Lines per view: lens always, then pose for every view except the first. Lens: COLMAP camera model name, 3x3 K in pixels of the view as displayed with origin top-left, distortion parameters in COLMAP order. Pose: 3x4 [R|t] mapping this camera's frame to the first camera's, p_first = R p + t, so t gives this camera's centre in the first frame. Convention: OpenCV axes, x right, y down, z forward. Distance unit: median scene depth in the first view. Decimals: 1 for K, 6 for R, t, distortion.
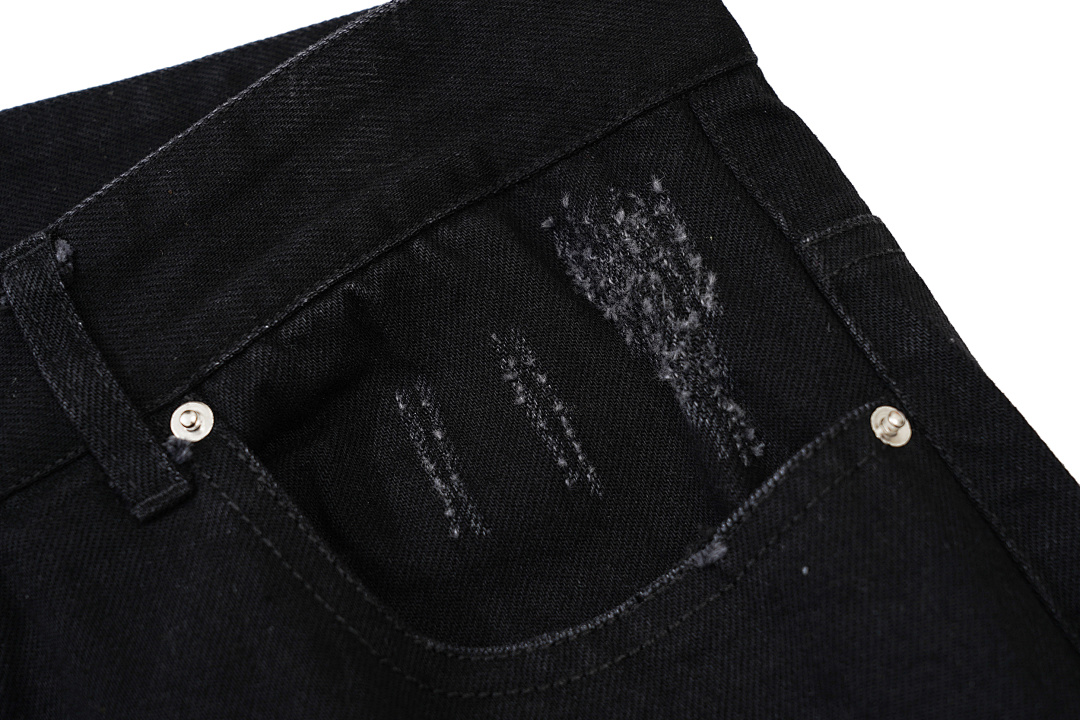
lens RADIAL K [[2019.7, 0, 540.0], [0, 2019.7, 360.0], [0, 0, 1]] dist [0.027226, 0.113469]
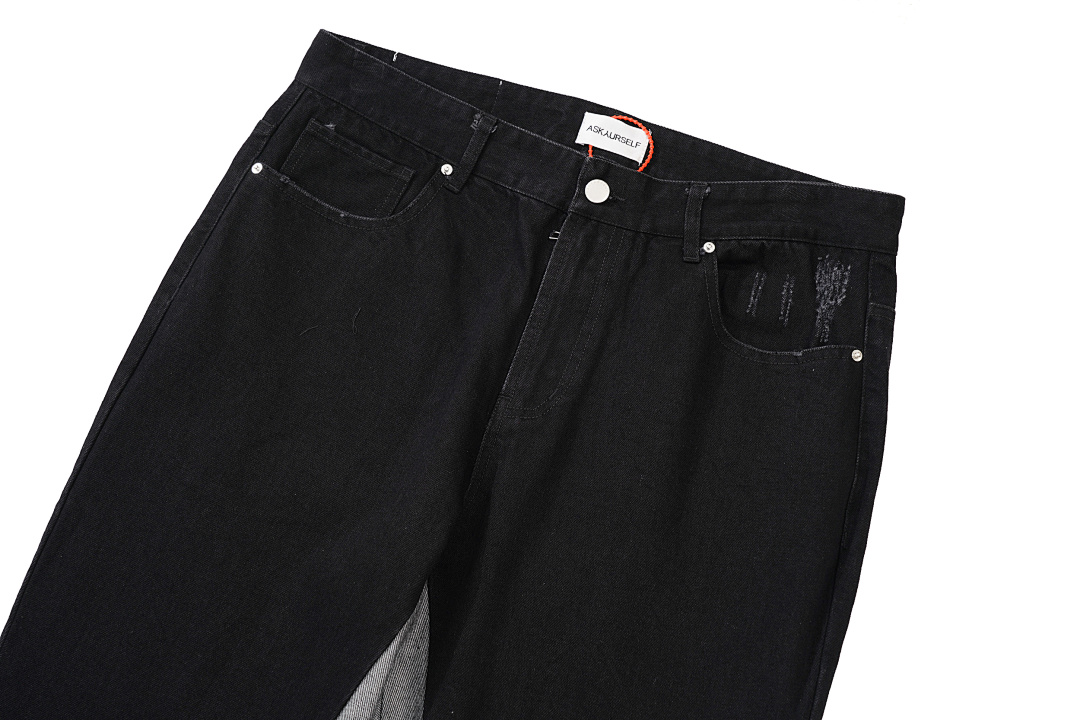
lens RADIAL K [[1623.8, 0, 540.0], [0, 1623.8, 360.0], [0, 0, 1]] dist [-0.009124, -0.000433]
pose [[0.783686, 0.591762, -0.188822, 0.277471], [-0.569574, 0.805886, 0.161660, -0.109678], [0.247833, -0.019143, 0.968614, -2.017076]]
